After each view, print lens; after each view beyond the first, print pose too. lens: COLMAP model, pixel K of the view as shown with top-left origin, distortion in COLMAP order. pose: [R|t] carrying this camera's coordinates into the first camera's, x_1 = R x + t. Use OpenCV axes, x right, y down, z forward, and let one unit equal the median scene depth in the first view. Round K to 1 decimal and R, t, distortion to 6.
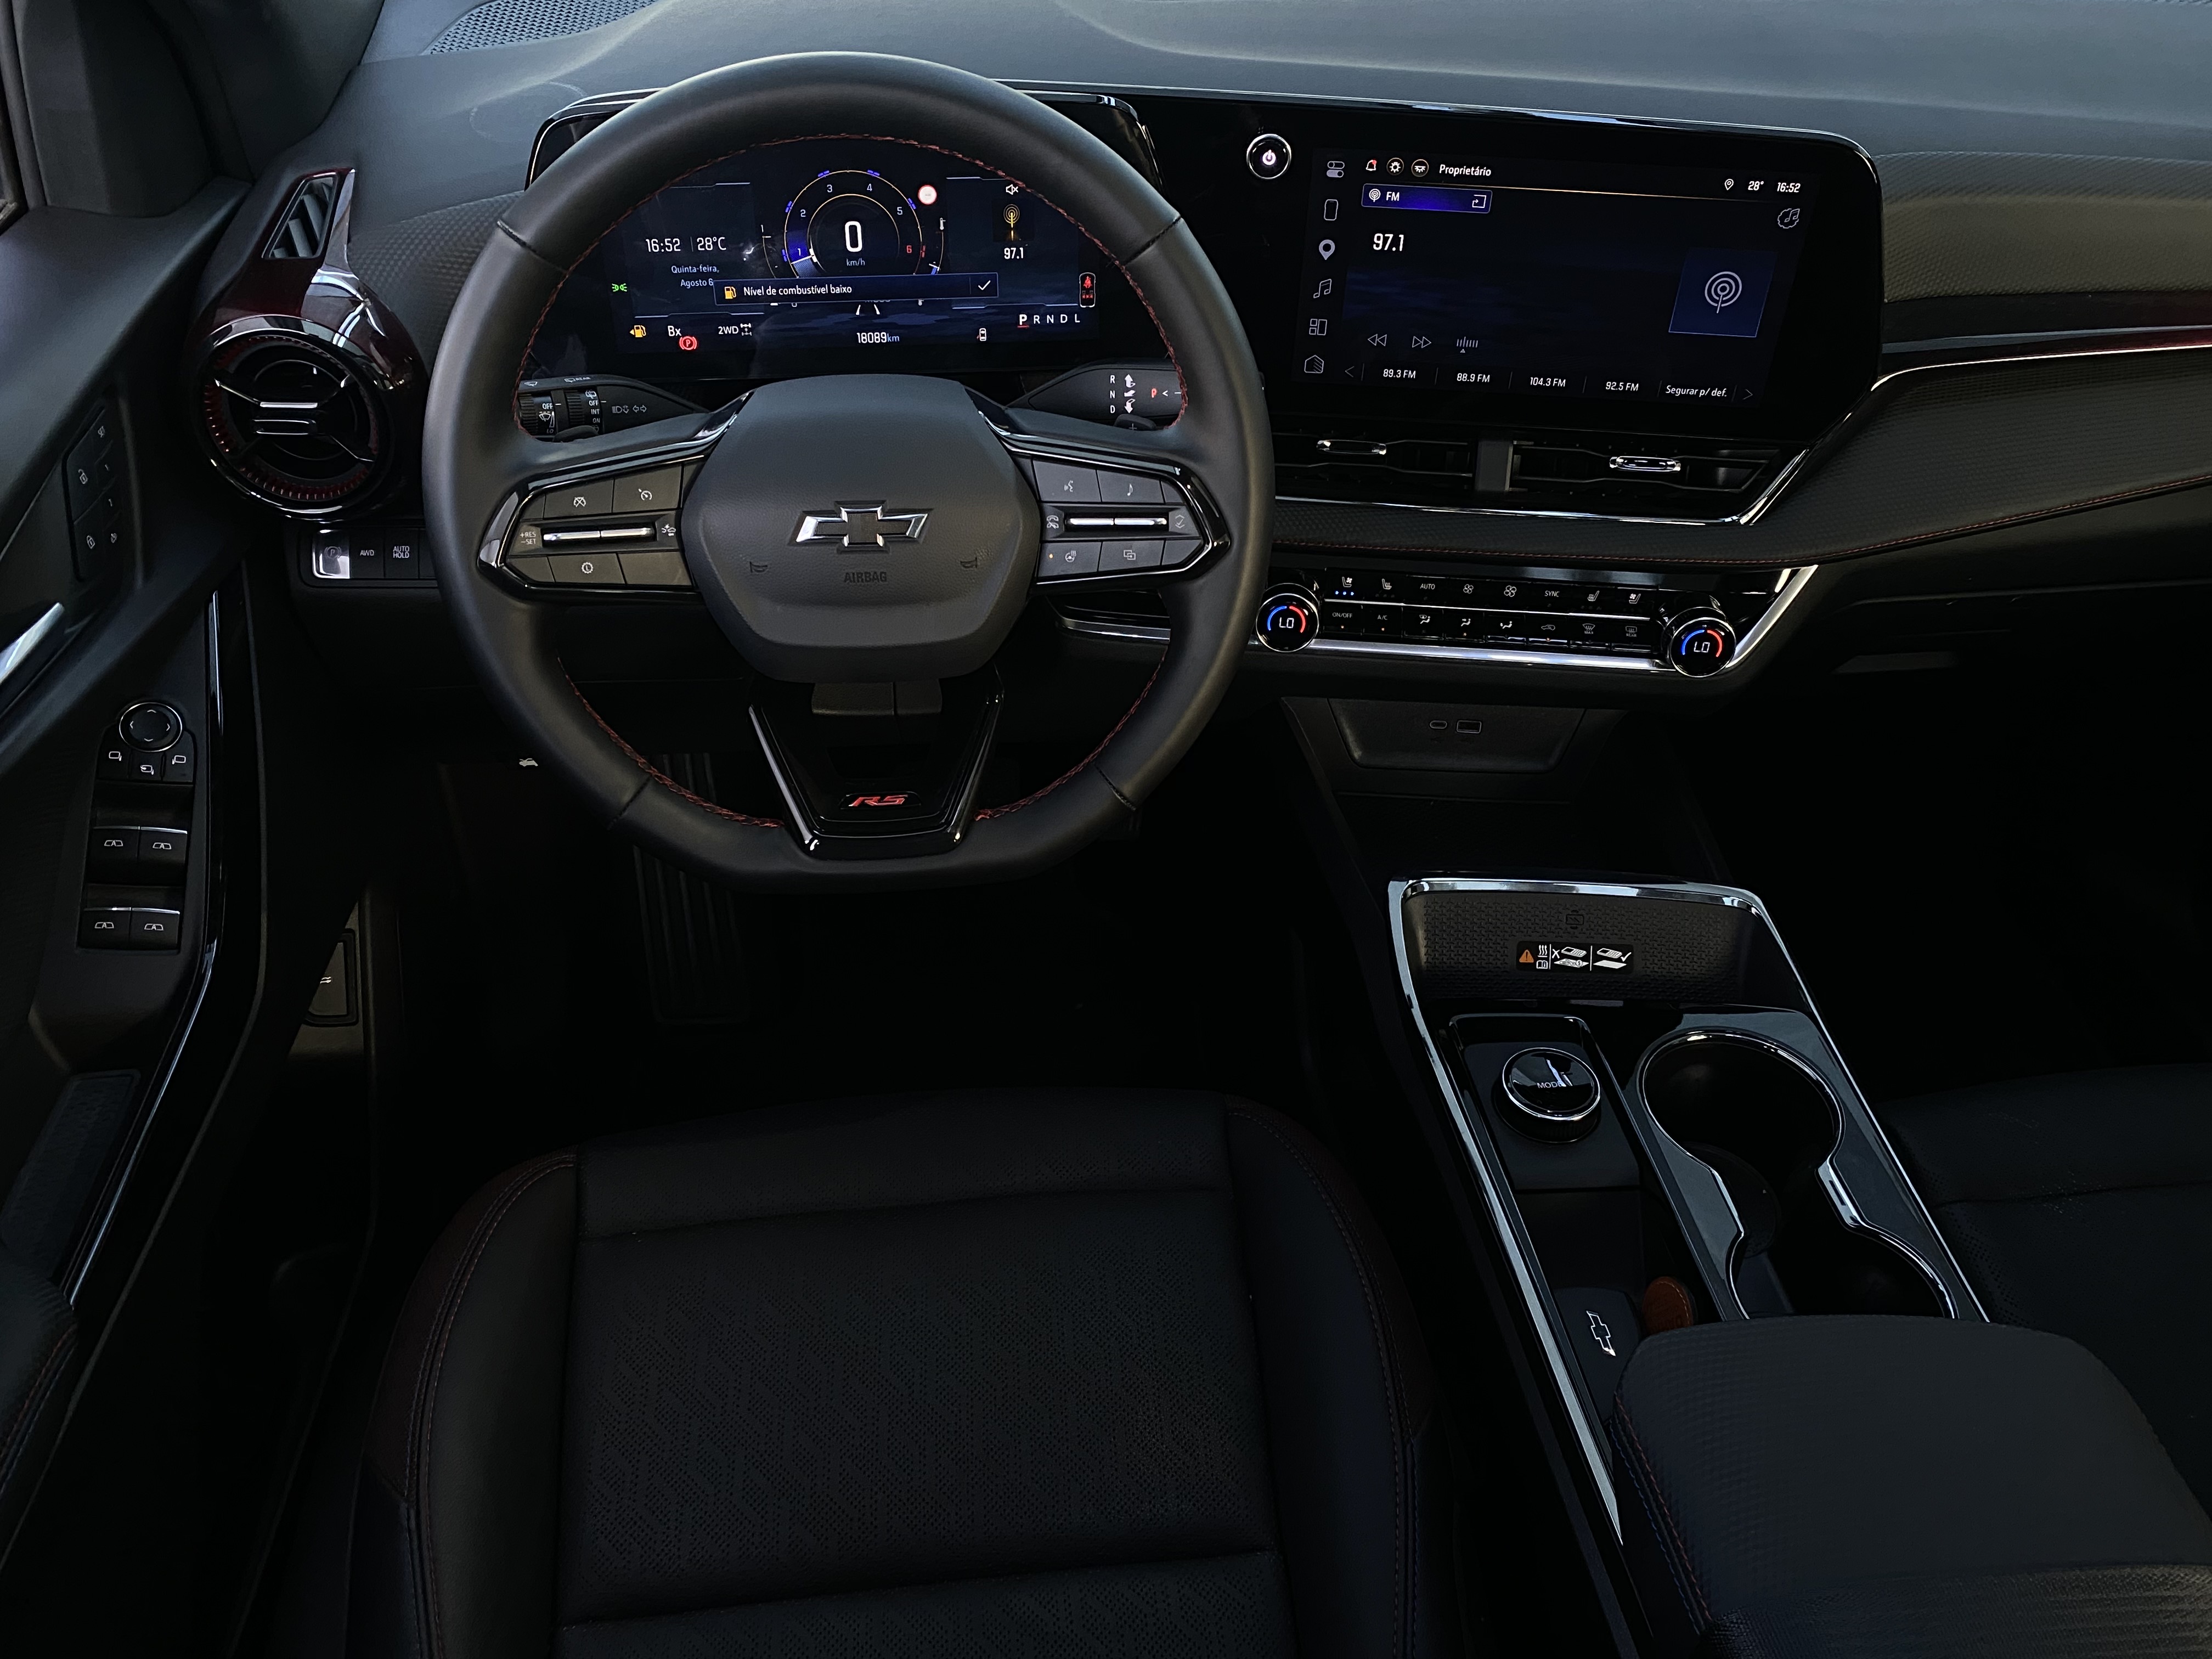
lens RADIAL K [[1688.6, 0, 1106.0], [0, 1688.6, 829.5], [0, 0, 1]] dist [0.105294, -0.323470]
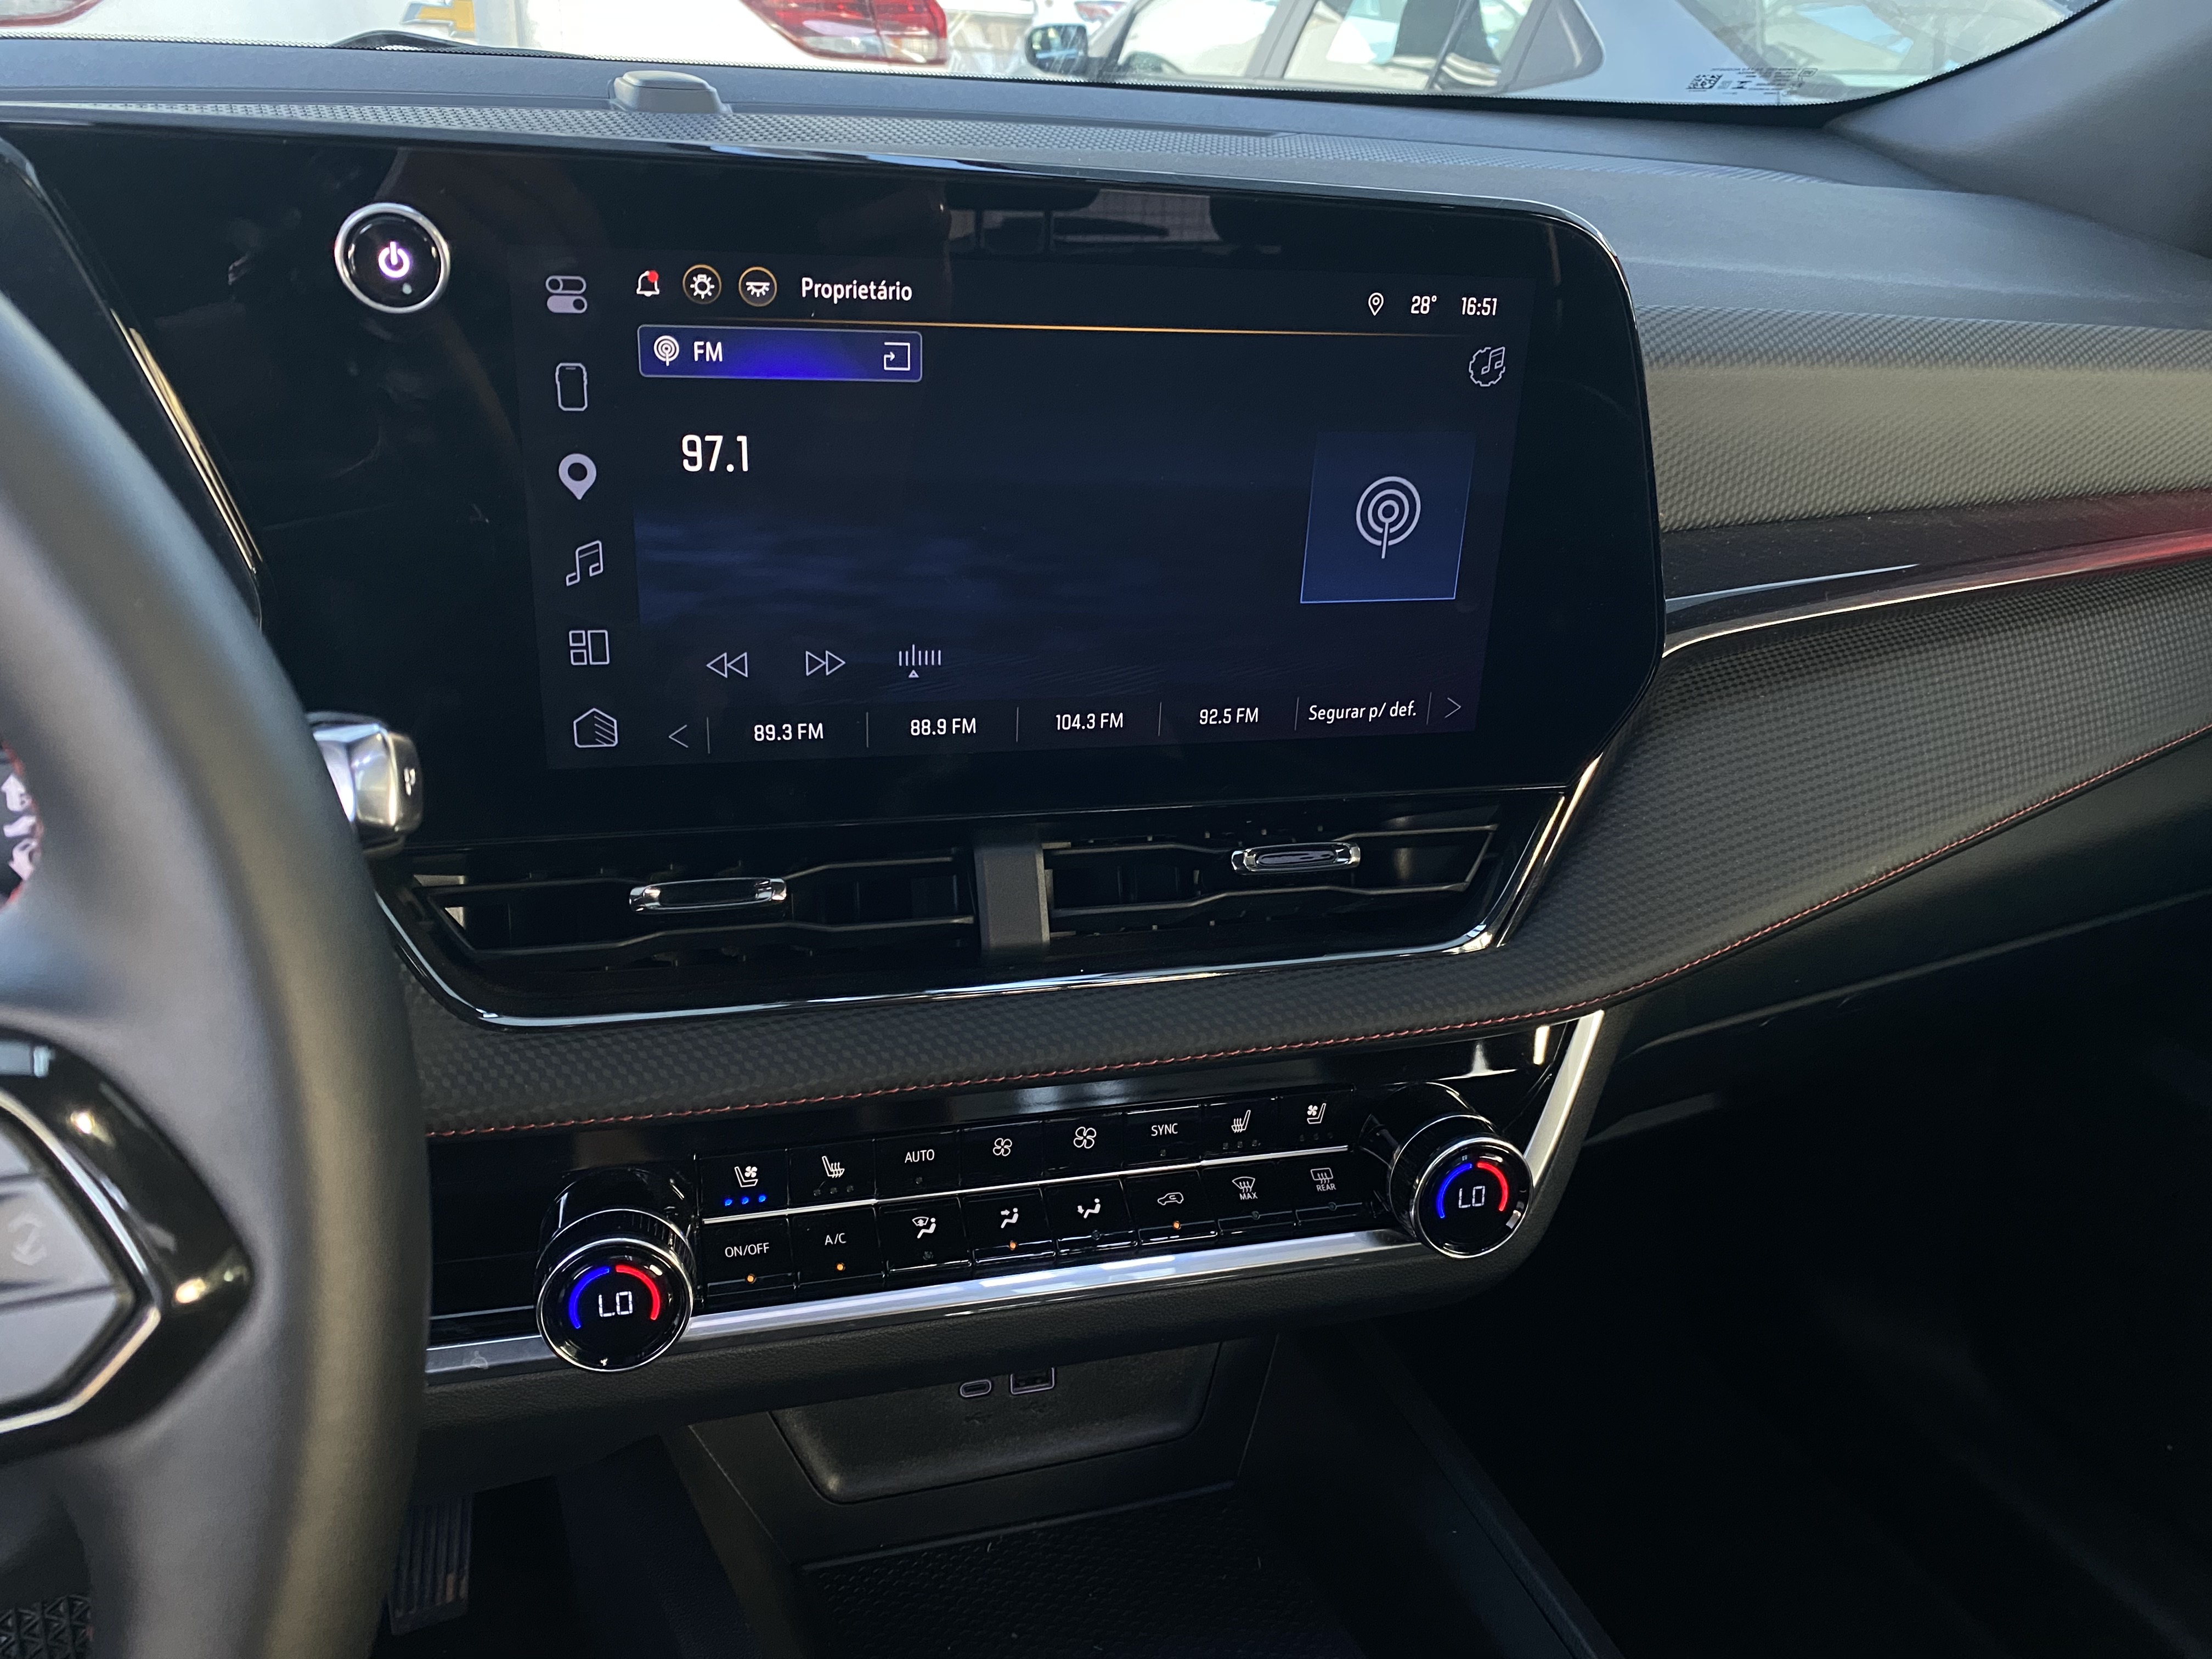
lens RADIAL K [[1688.6, 0, 1106.0], [0, 1688.6, 829.5], [0, 0, 1]] dist [0.105294, -0.323470]
pose [[0.941802, -0.111426, 0.317163, 0.108026], [0.186969, 0.957705, -0.218734, -0.128692], [-0.279376, 0.265304, 0.922802, 0.574211]]
